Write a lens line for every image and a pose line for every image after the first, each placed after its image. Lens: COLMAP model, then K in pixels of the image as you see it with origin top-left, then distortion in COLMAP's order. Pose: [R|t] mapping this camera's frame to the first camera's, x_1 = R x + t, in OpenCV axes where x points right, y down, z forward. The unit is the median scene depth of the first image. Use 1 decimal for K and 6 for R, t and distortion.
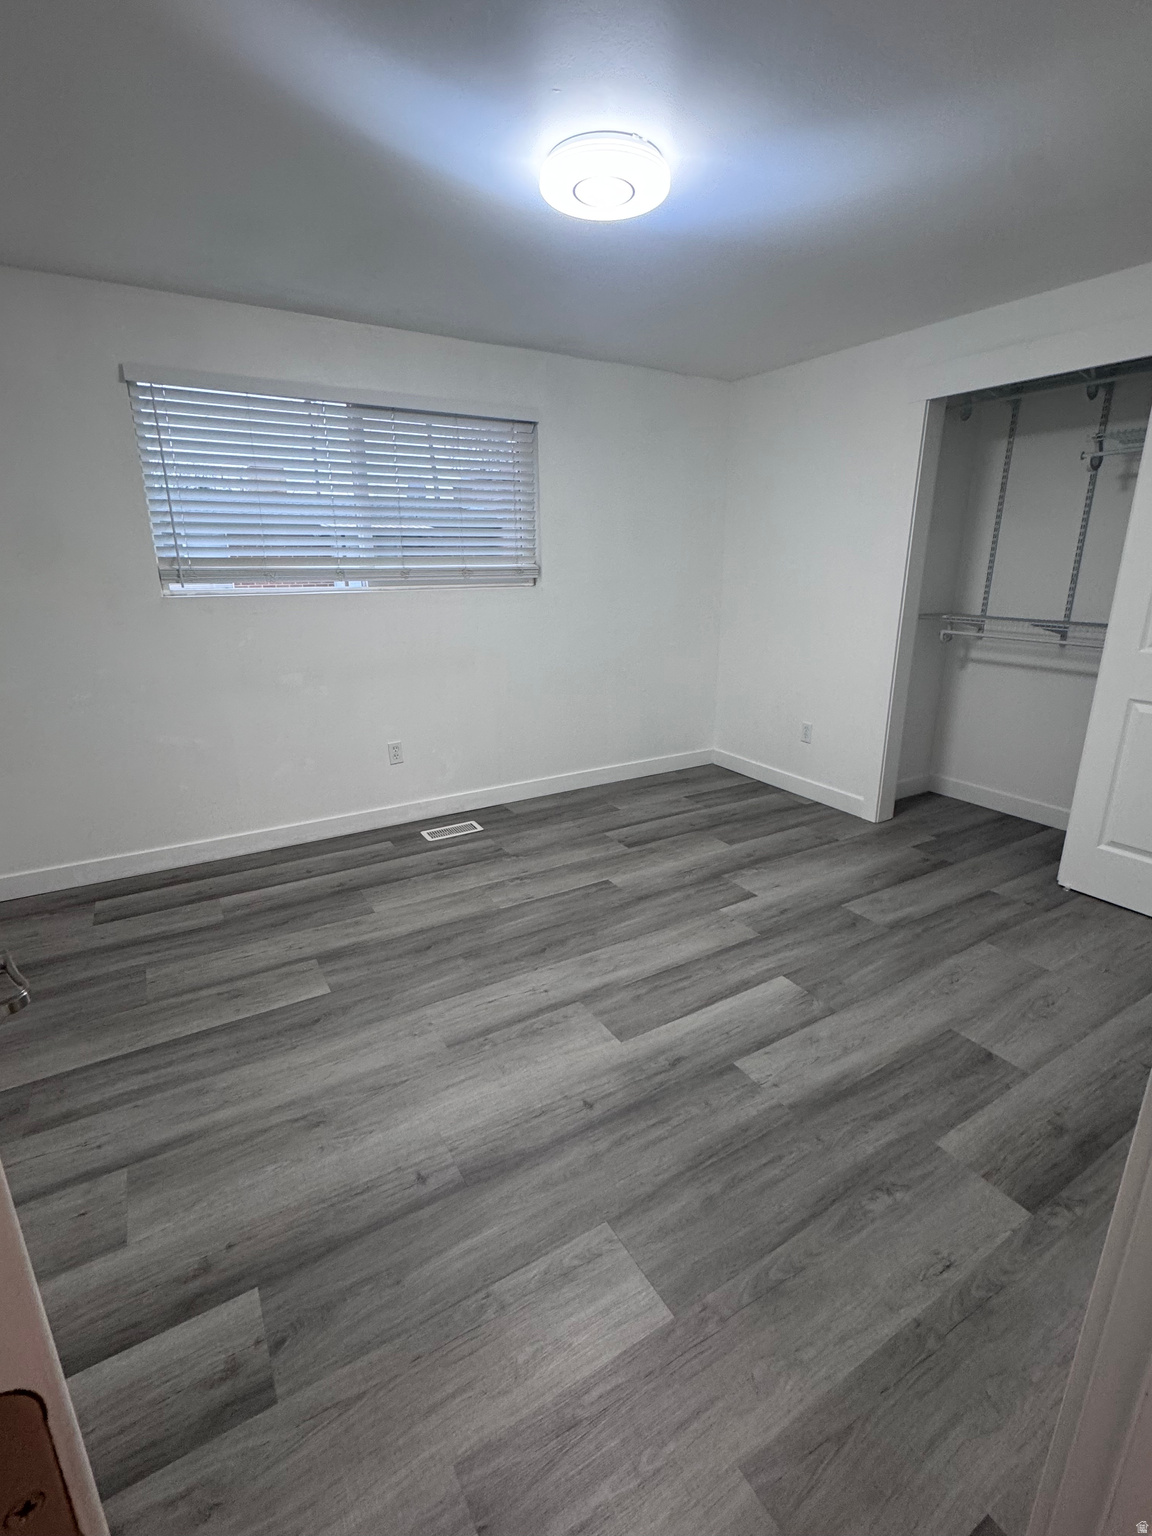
lens RADIAL K [[707.7, 0, 580.7], [0, 707.7, 767.2], [0, 0, 1]] dist [-0.000148, 0.000325]
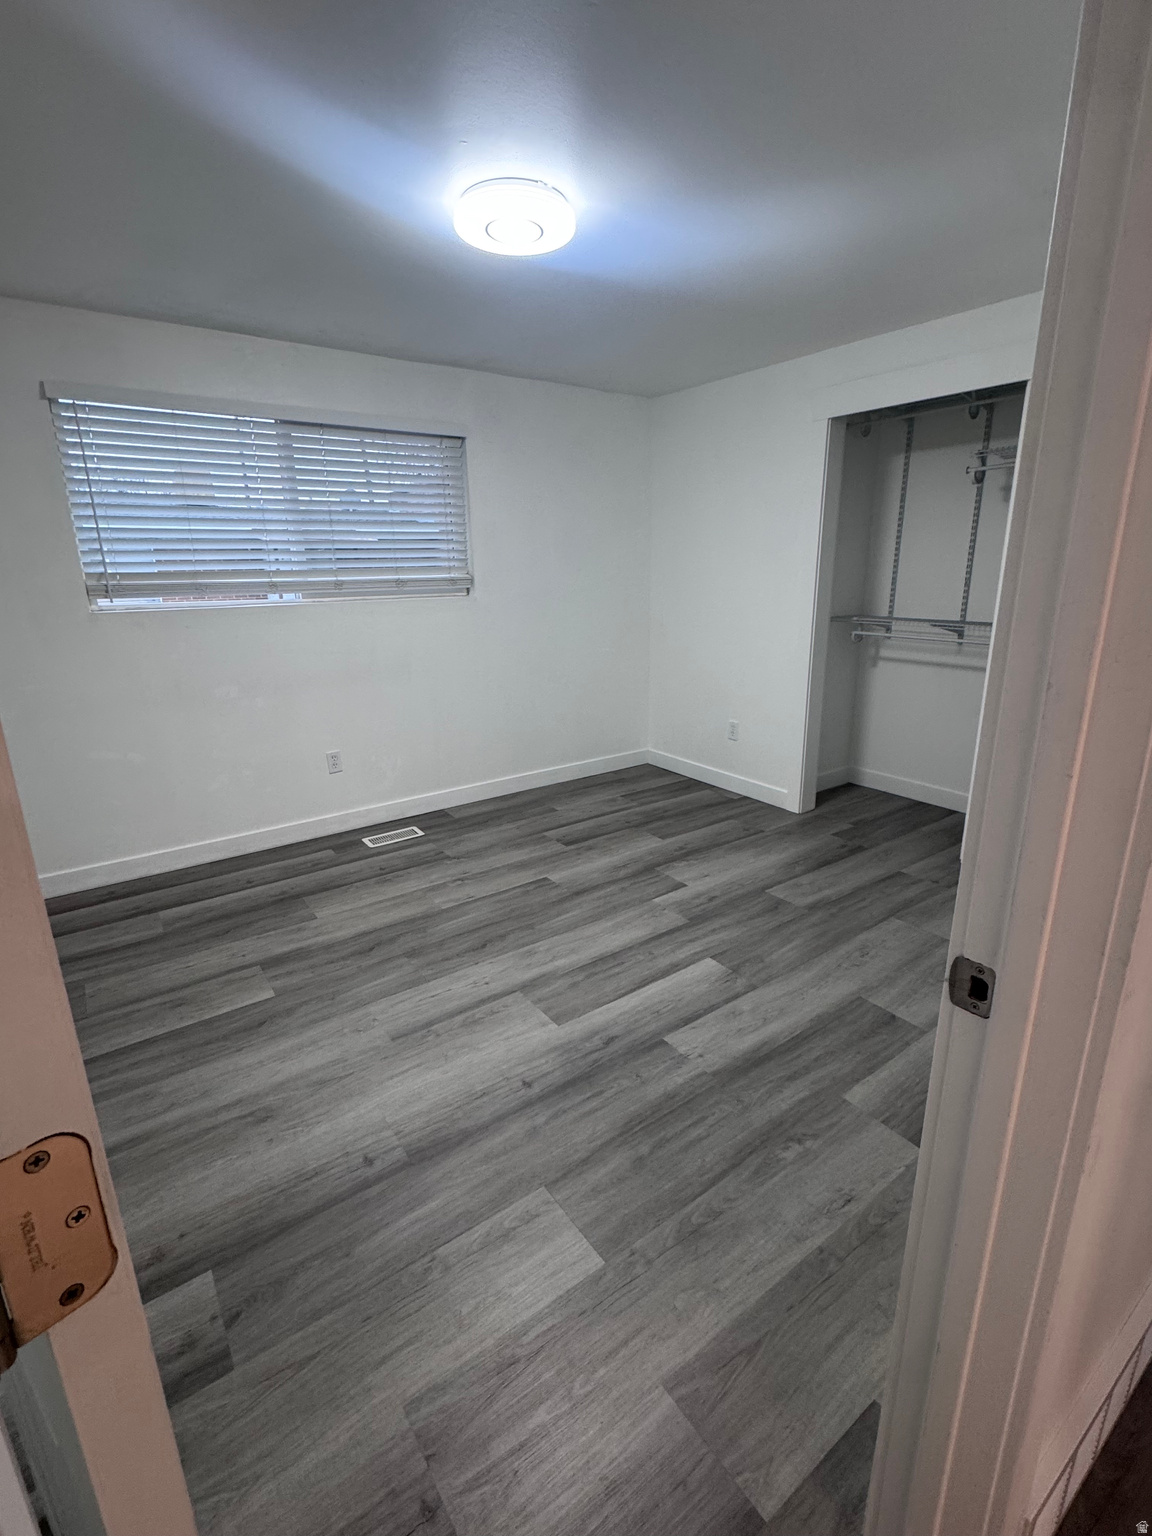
lens RADIAL K [[707.7, 0, 577.5], [0, 707.7, 765.1], [0, 0, 1]] dist [-0.000148, 0.000325]
pose [[0.996903, -0.032018, 0.071823, 0.020154], [0.032820, 0.999411, -0.010020, 0.009202], [-0.071460, 0.012346, 0.997367, -0.056469]]
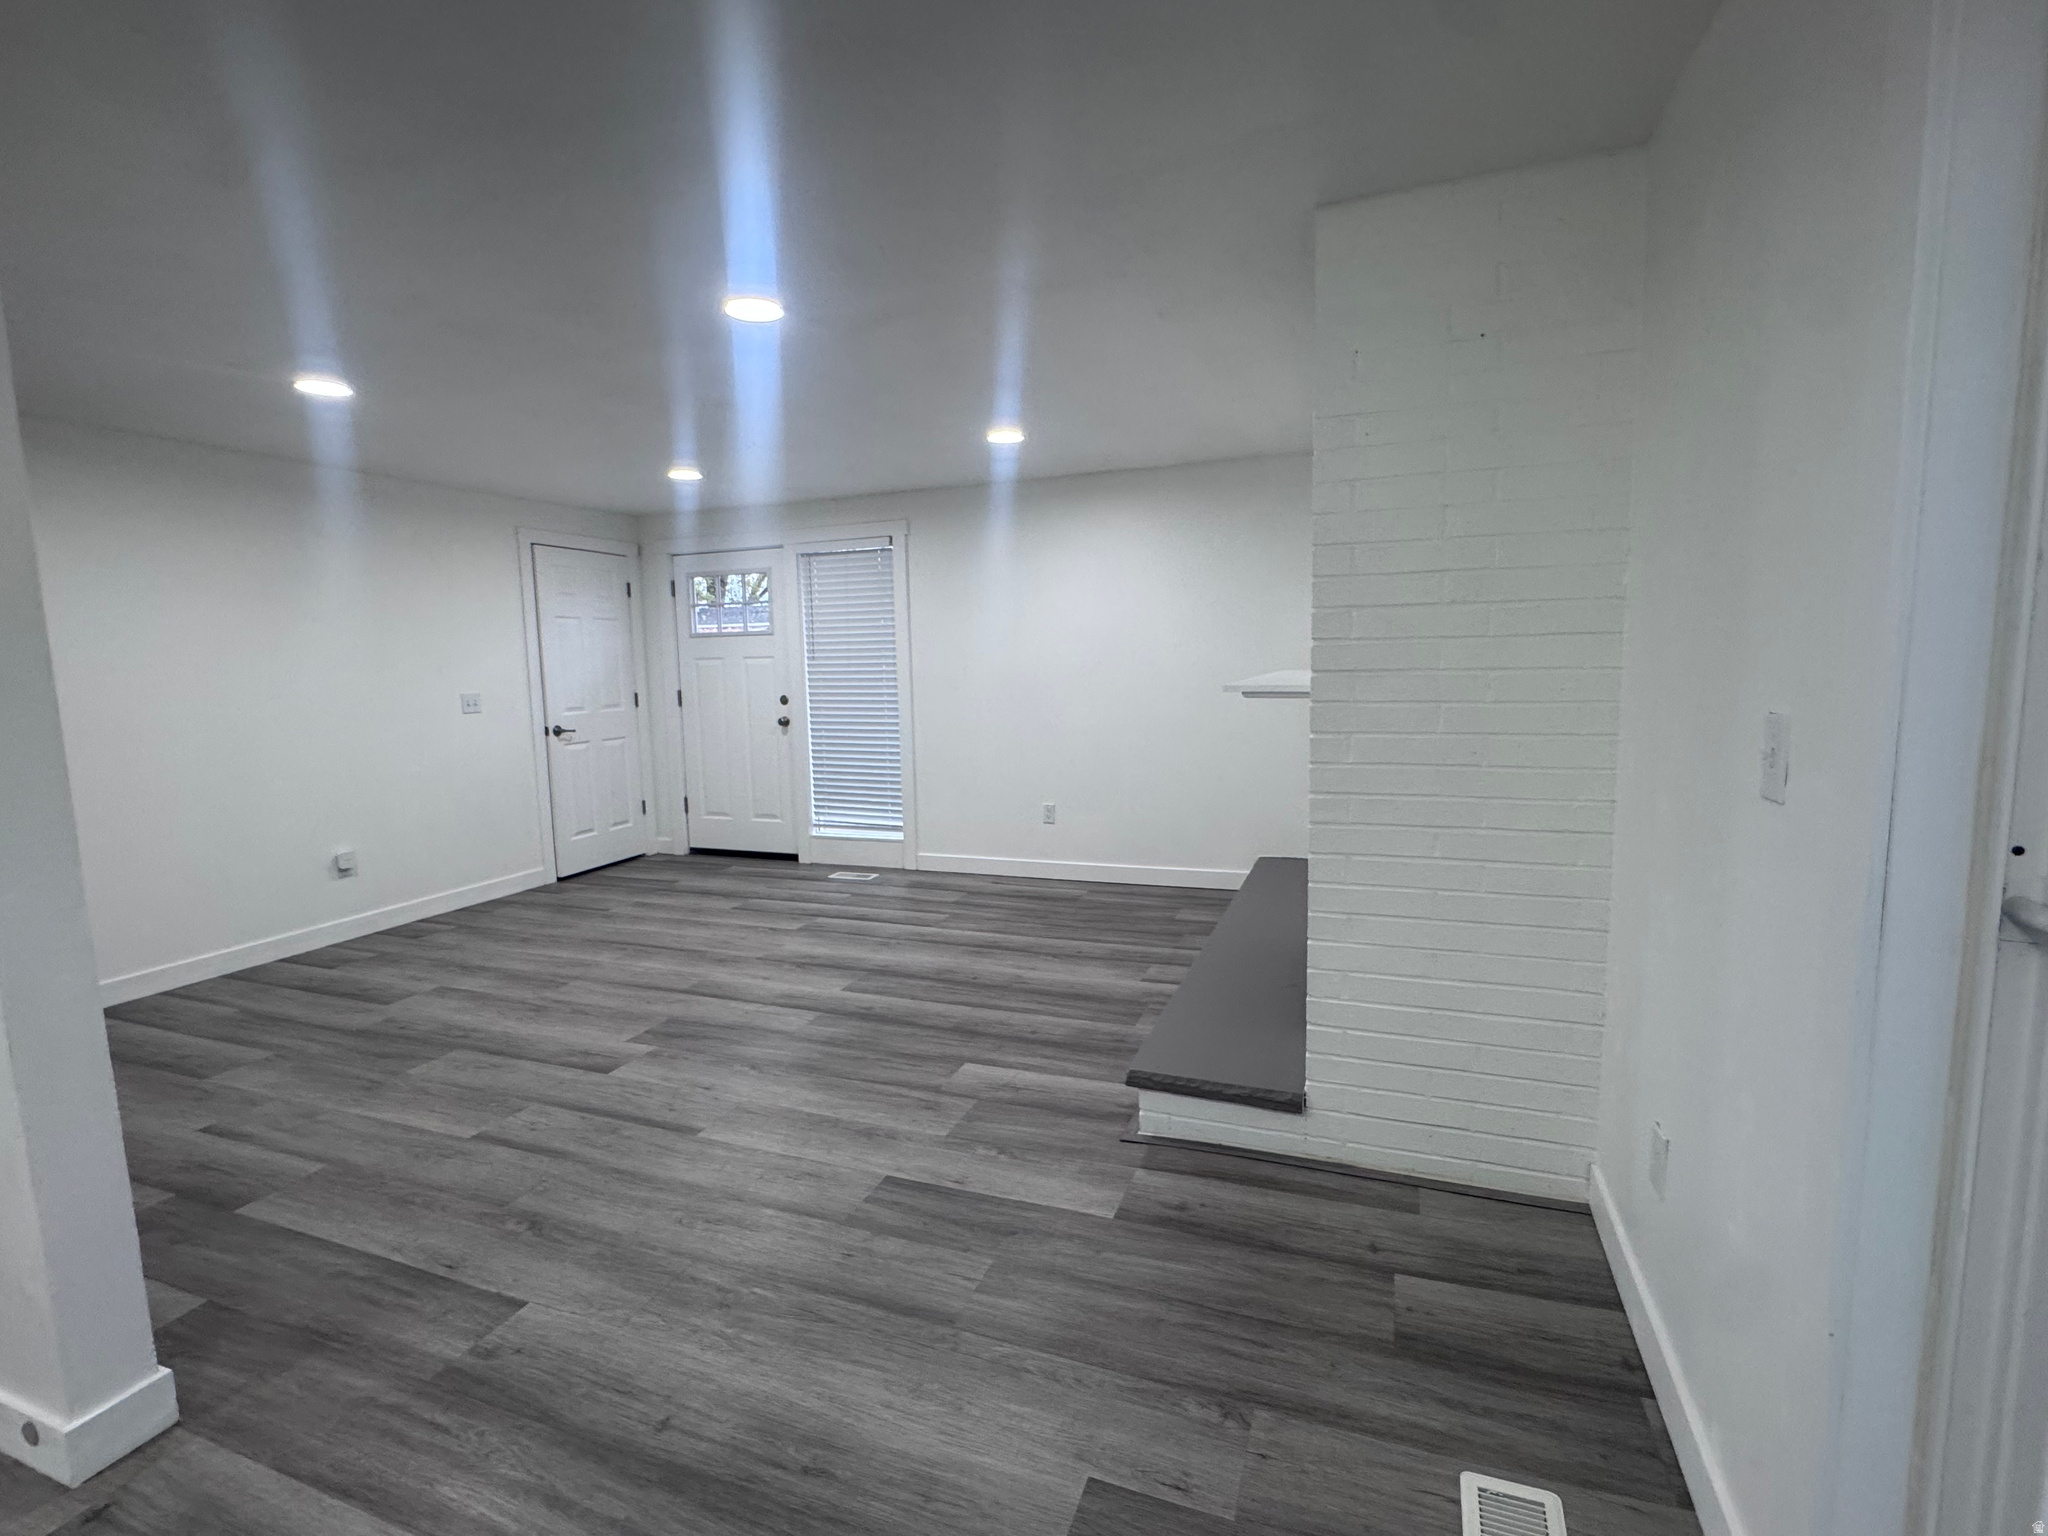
lens RADIAL K [[943.7, 0, 1020.5], [0, 943.7, 766.1], [0, 0, 1]] dist [-0.000148, 0.000325]
pose [[0.611272, 0.081555, -0.787207, 0.545964], [-0.203411, 0.977451, -0.056686, 0.002807], [0.764834, 0.194777, 0.614078, 0.046518]]
